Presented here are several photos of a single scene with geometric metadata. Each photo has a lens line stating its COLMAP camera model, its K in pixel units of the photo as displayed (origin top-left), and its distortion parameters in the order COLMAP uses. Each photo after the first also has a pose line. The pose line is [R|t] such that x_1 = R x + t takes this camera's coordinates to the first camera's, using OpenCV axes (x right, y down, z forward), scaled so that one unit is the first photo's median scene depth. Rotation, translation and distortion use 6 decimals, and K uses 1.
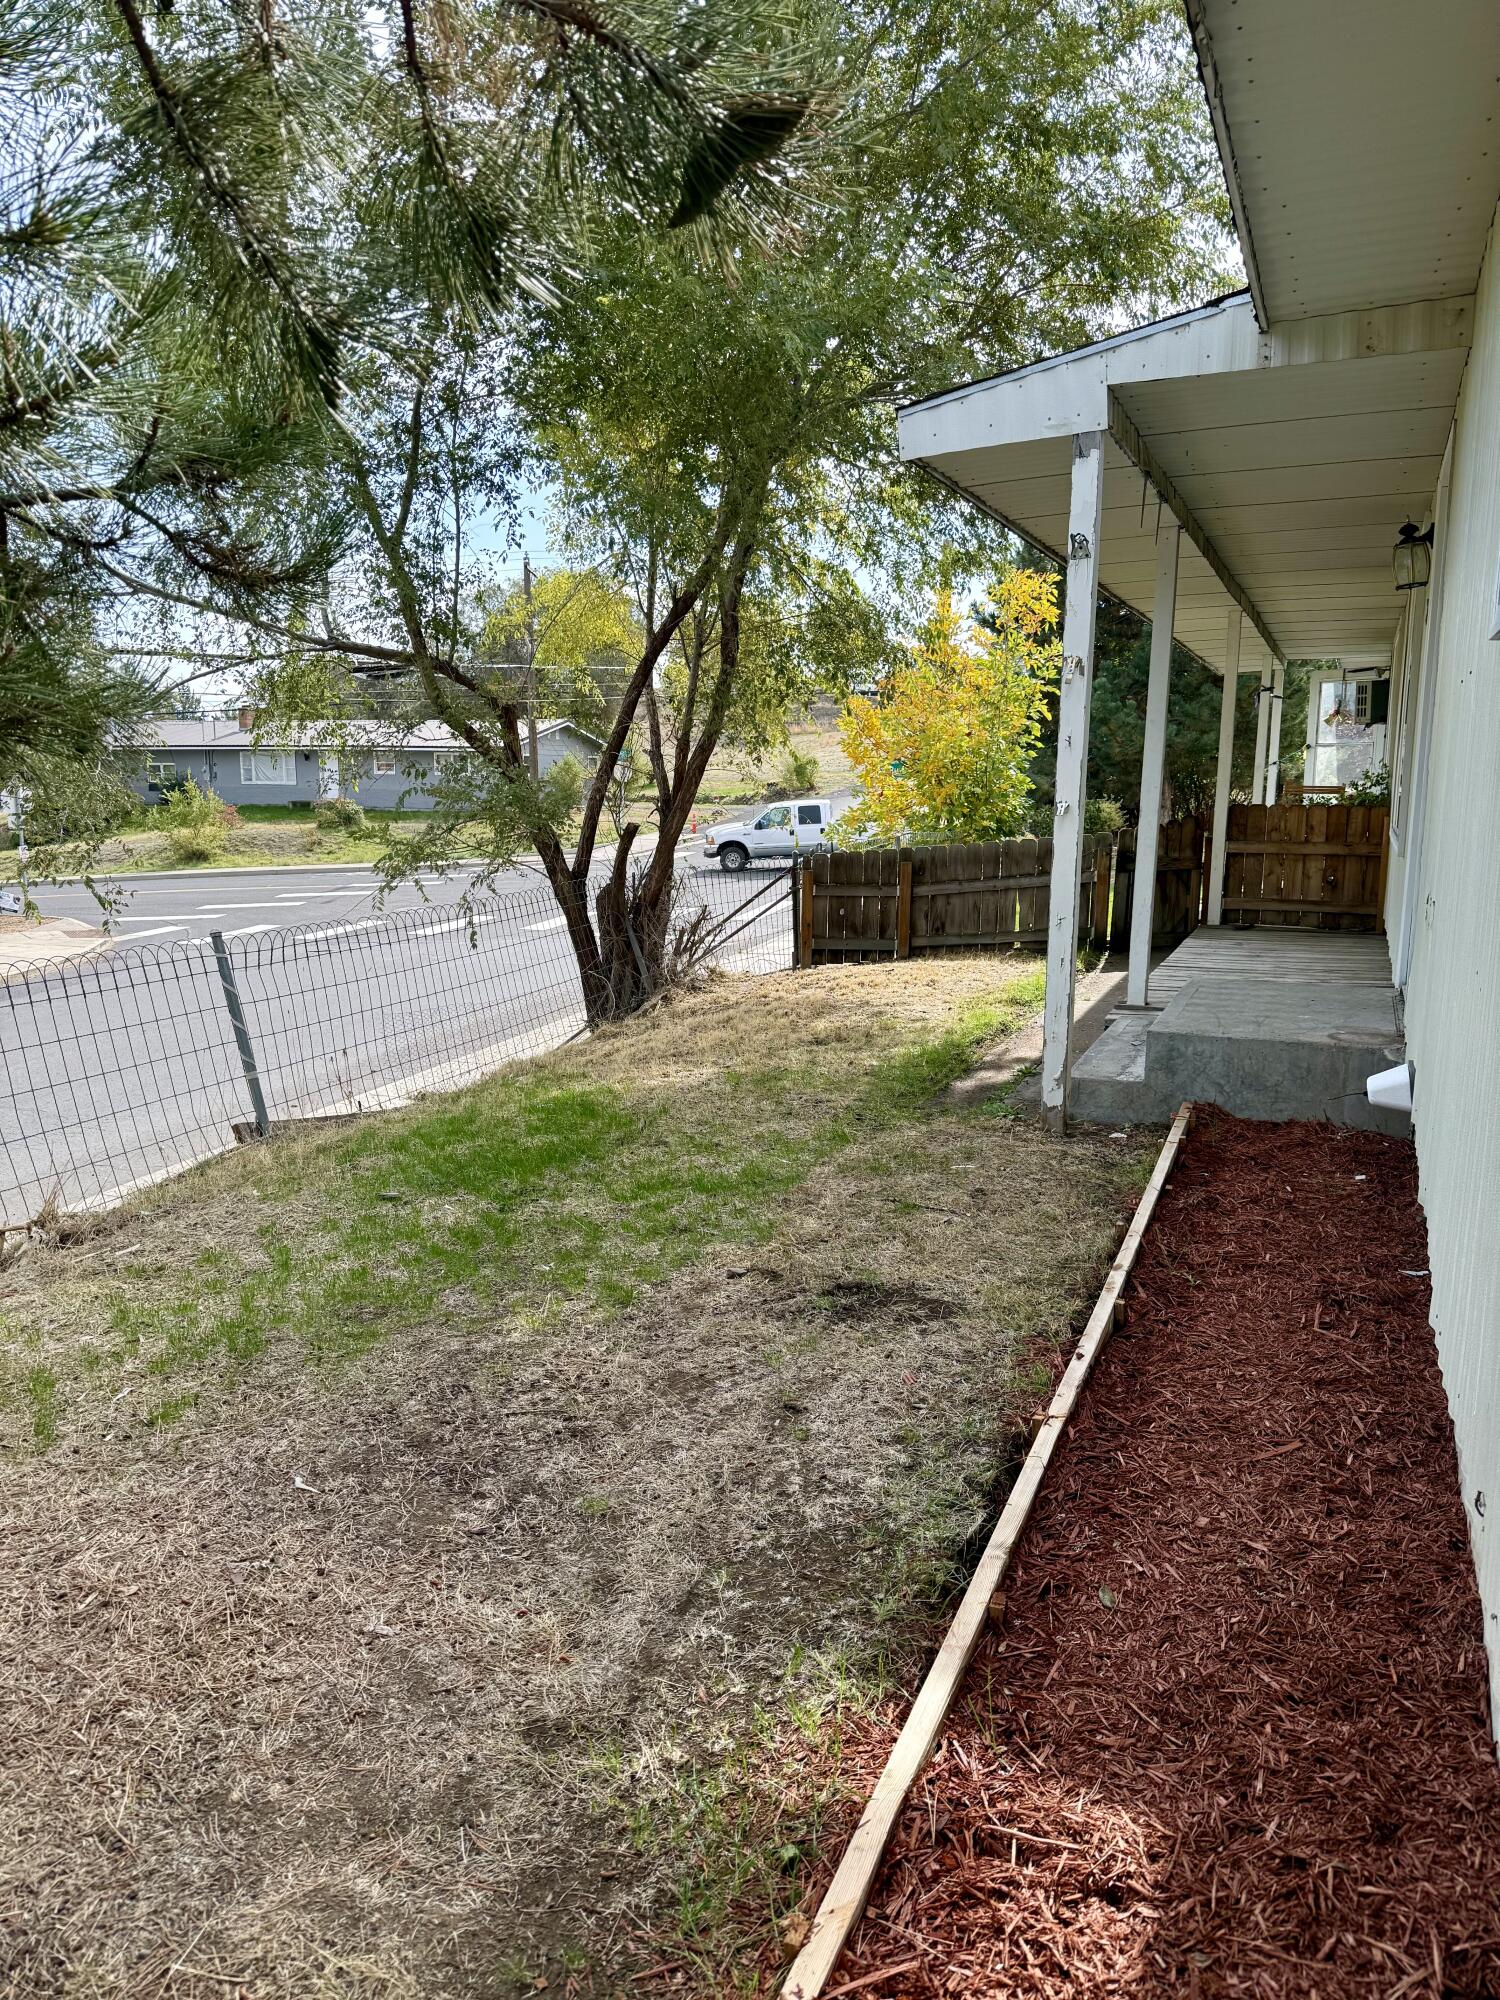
lens RADIAL K [[1420.2, 0, 741.3], [0, 1420.2, 999.1], [0, 0, 1]] dist [0.038360, -0.025325]
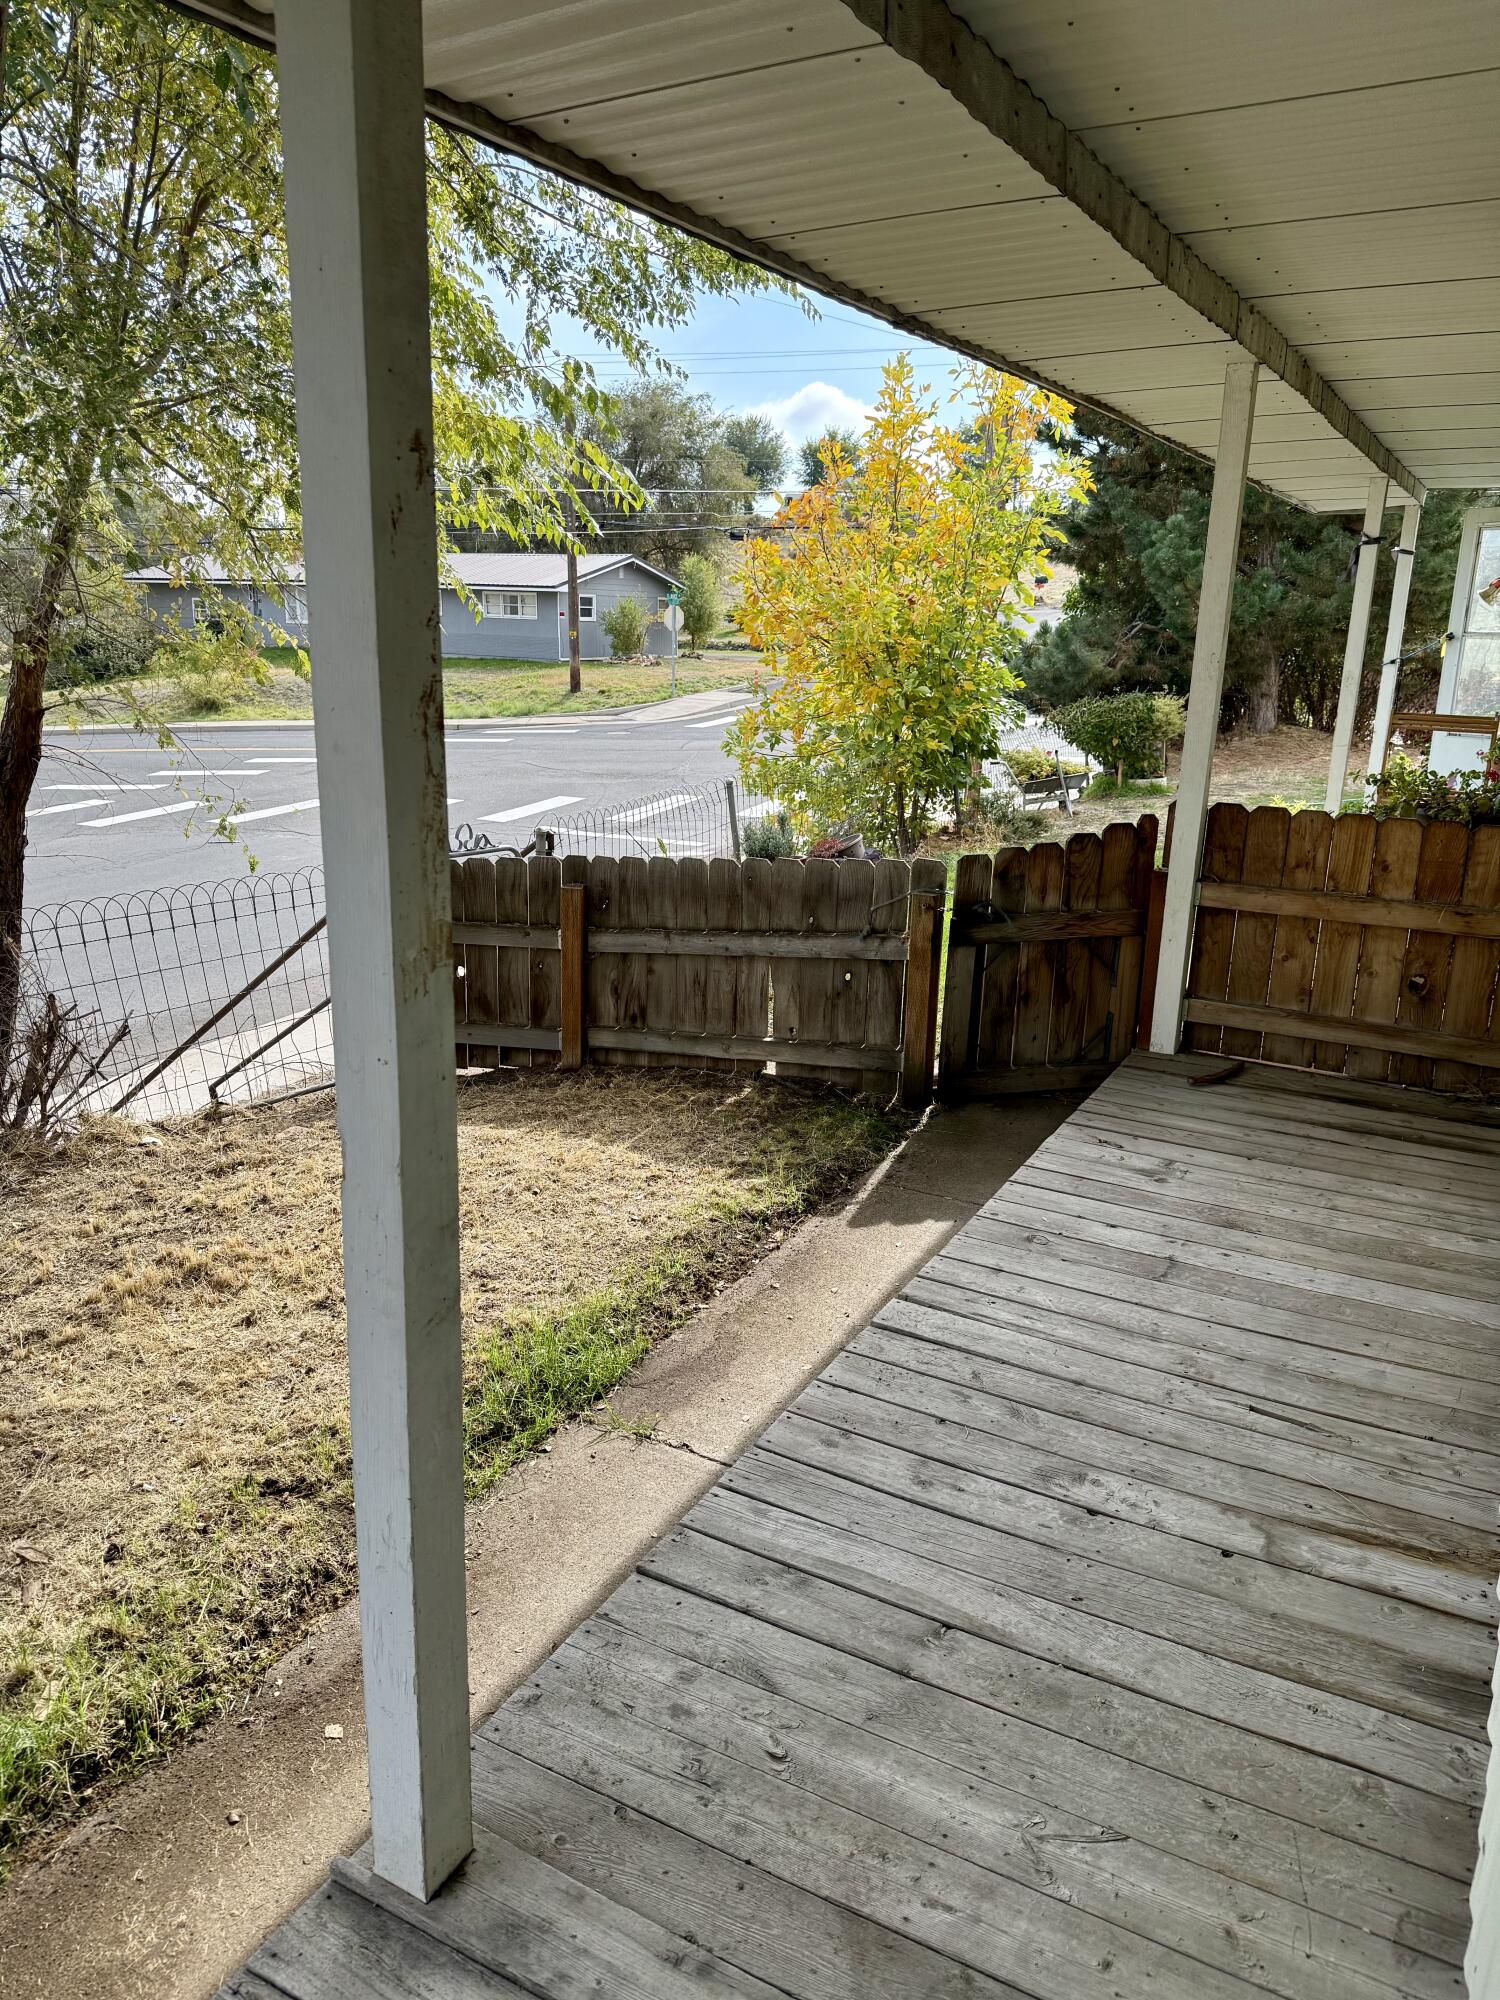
lens RADIAL K [[1420.2, 0, 741.3], [0, 1420.2, 999.1], [0, 0, 1]] dist [0.038360, -0.025325]
pose [[0.994662, 0.042475, -0.094037, 0.217118], [-0.031989, 0.993380, 0.110332, -0.109758], [0.098101, -0.106735, 0.989436, 0.475235]]
